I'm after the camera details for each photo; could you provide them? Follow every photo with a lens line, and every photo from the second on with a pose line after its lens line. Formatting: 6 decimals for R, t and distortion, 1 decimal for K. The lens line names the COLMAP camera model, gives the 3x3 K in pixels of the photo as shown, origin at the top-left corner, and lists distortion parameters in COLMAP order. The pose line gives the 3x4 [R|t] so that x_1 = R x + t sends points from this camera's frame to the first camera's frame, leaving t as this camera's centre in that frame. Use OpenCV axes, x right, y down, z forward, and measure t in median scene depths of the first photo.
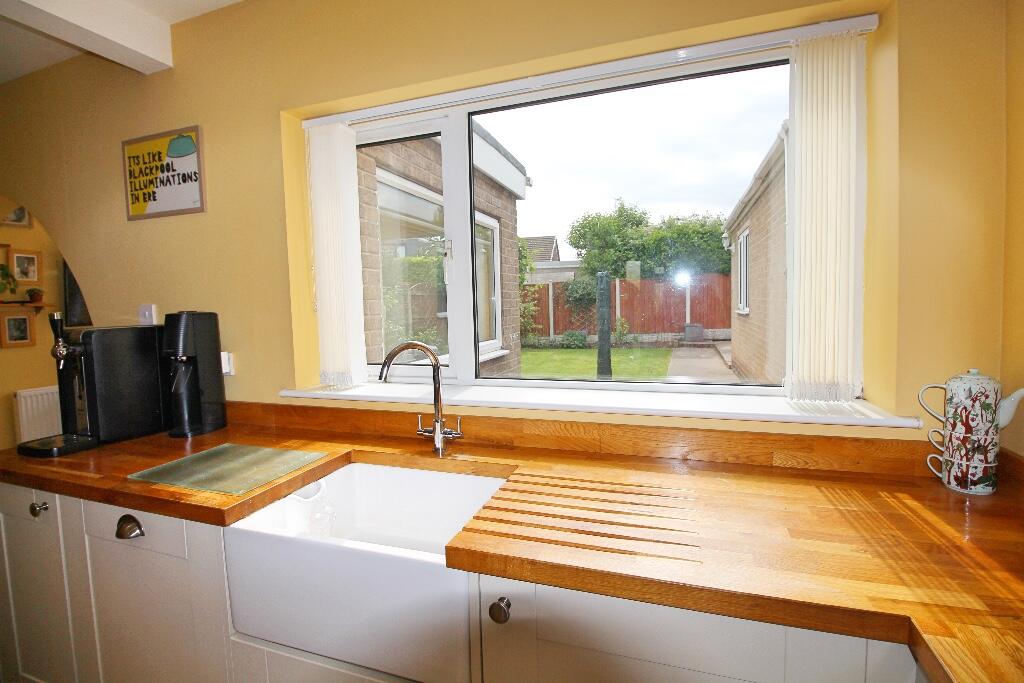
lens RADIAL K [[477.8, 0, 511.2], [0, 477.8, 337.9], [0, 0, 1]] dist [-0.005800, -0.000681]
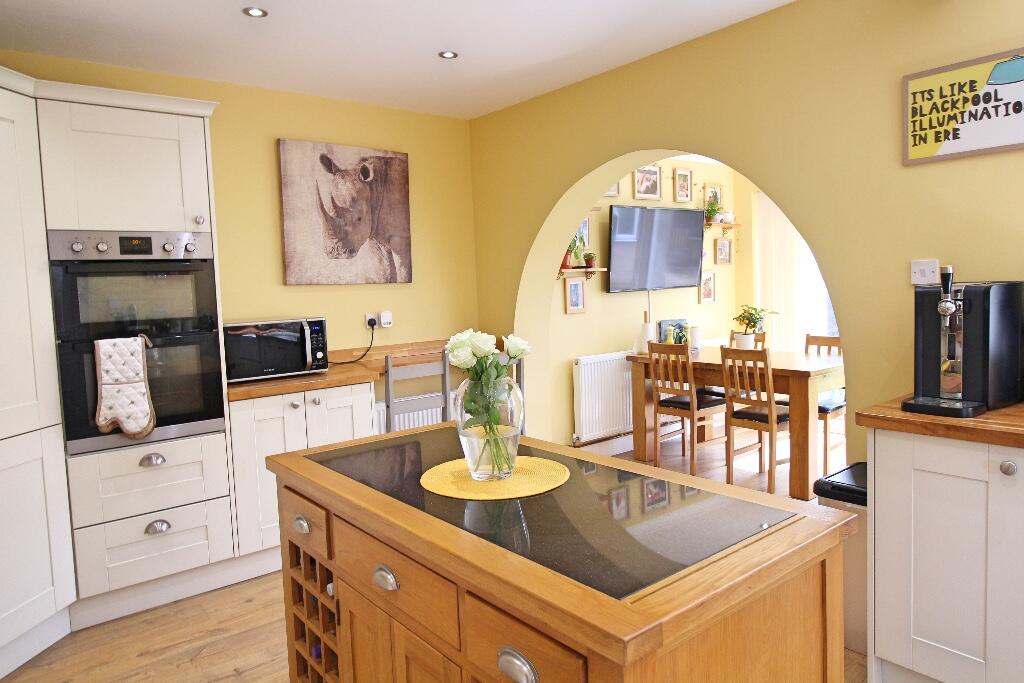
lens RADIAL K [[674.4, 0, 512.2], [0, 674.4, 339.1], [0, 0, 1]] dist [-0.000512, -0.000077]
pose [[0.851090, 0.039171, -0.523557, -0.773079], [-0.025428, 0.999118, 0.033415, 0.052973], [0.524404, -0.015127, 0.851335, -0.463665]]
